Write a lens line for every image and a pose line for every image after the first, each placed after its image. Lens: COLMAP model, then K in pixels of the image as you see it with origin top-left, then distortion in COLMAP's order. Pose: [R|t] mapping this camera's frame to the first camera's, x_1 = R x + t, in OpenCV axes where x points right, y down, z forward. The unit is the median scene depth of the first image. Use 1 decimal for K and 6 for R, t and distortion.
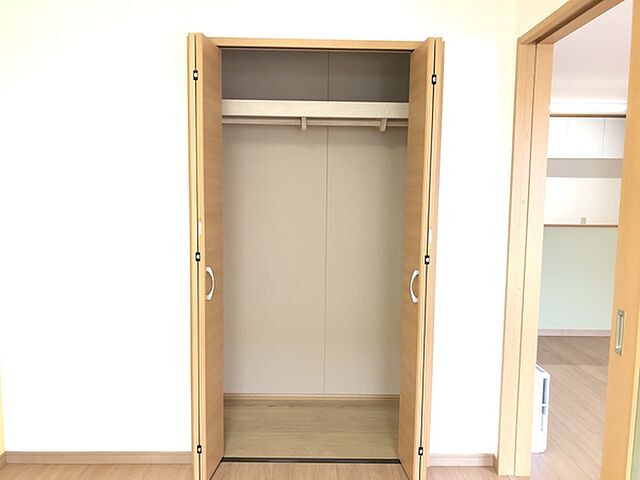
lens RADIAL K [[522.8, 0, 320.7], [0, 522.8, 240.4], [0, 0, 1]] dist [-0.007395, -0.012618]
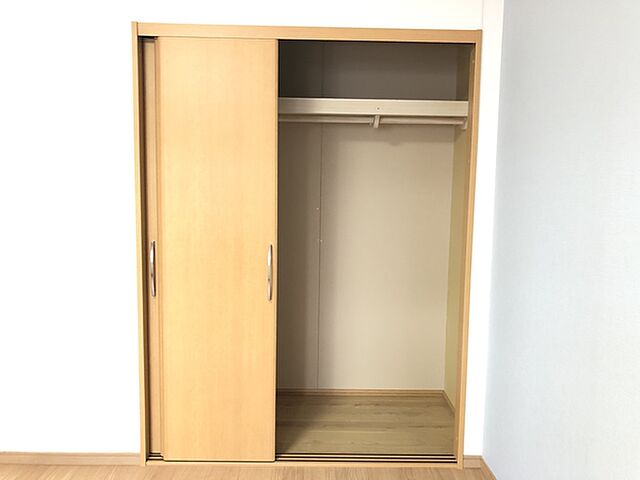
lens RADIAL K [[522.8, 0, 314.5], [0, 522.8, 218.3], [0, 0, 1]] dist [-0.007395, -0.012618]
pose [[0.999995, -0.001406, 0.002722, -0.153850], [0.001500, 0.999391, -0.034854, -0.002237], [-0.002671, 0.034858, 0.999389, -0.000626]]
